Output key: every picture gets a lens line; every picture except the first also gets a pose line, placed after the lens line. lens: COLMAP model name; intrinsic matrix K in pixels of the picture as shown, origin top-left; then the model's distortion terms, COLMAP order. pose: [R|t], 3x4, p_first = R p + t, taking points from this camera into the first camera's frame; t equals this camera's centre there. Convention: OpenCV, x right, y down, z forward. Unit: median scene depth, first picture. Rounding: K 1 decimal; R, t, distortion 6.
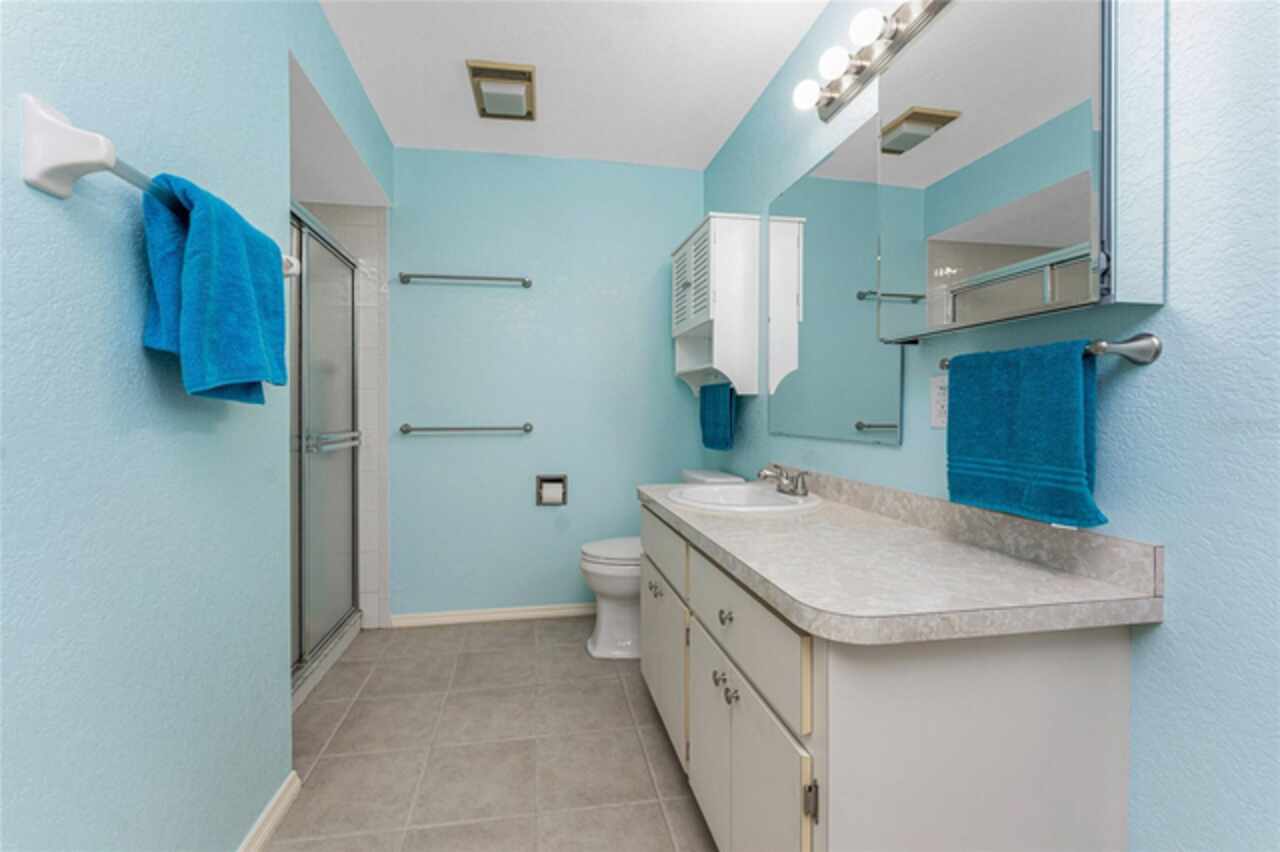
lens RADIAL K [[523.2, 0, 631.3], [0, 523.2, 418.4], [0, 0, 1]] dist [-0.003815, -0.000067]
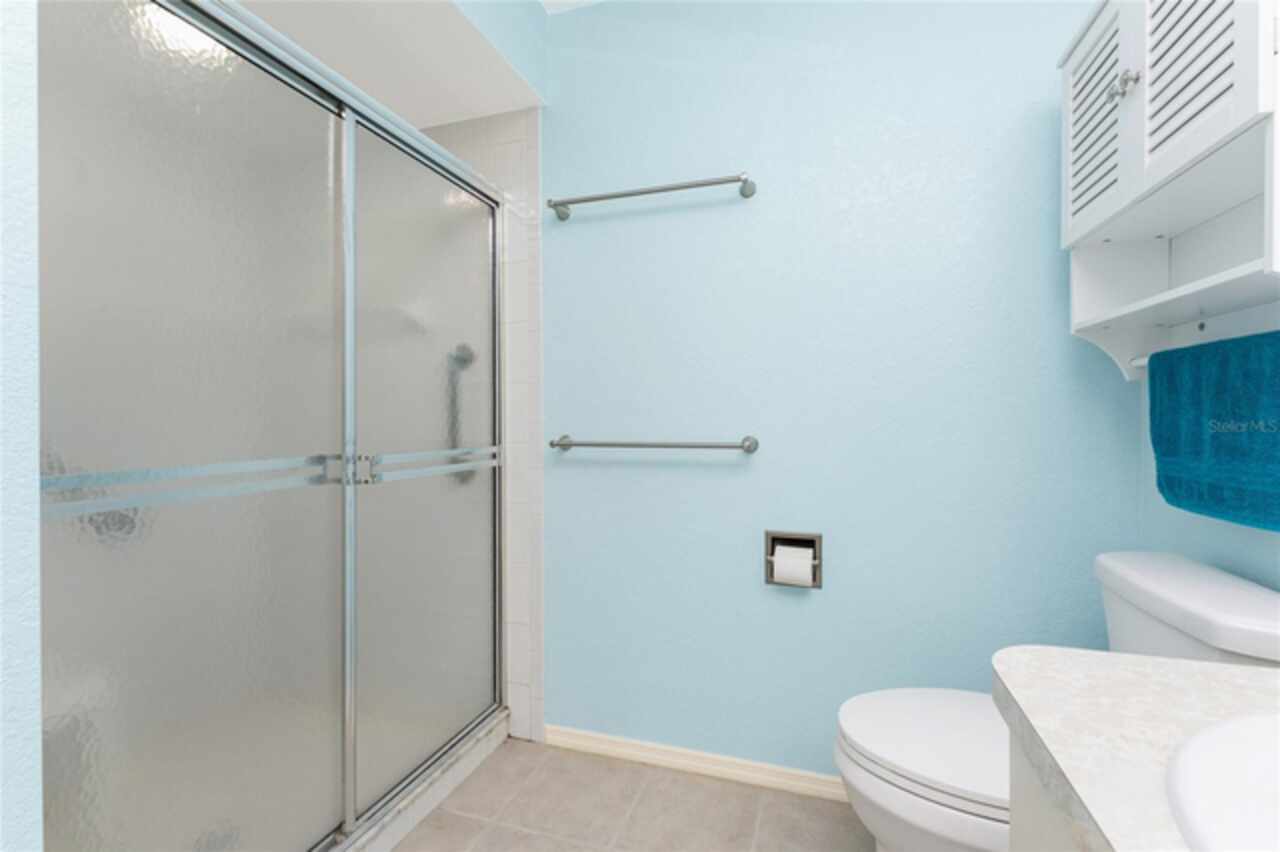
lens RADIAL K [[599.1, 0, 635.5], [0, 599.1, 416.7], [0, 0, 1]] dist [-0.003628, 0.000004]
pose [[0.886593, -0.001942, -0.462546, -0.008453], [-0.003697, 0.999929, -0.011285, -0.004353], [0.462535, 0.011715, 0.886523, 0.384555]]
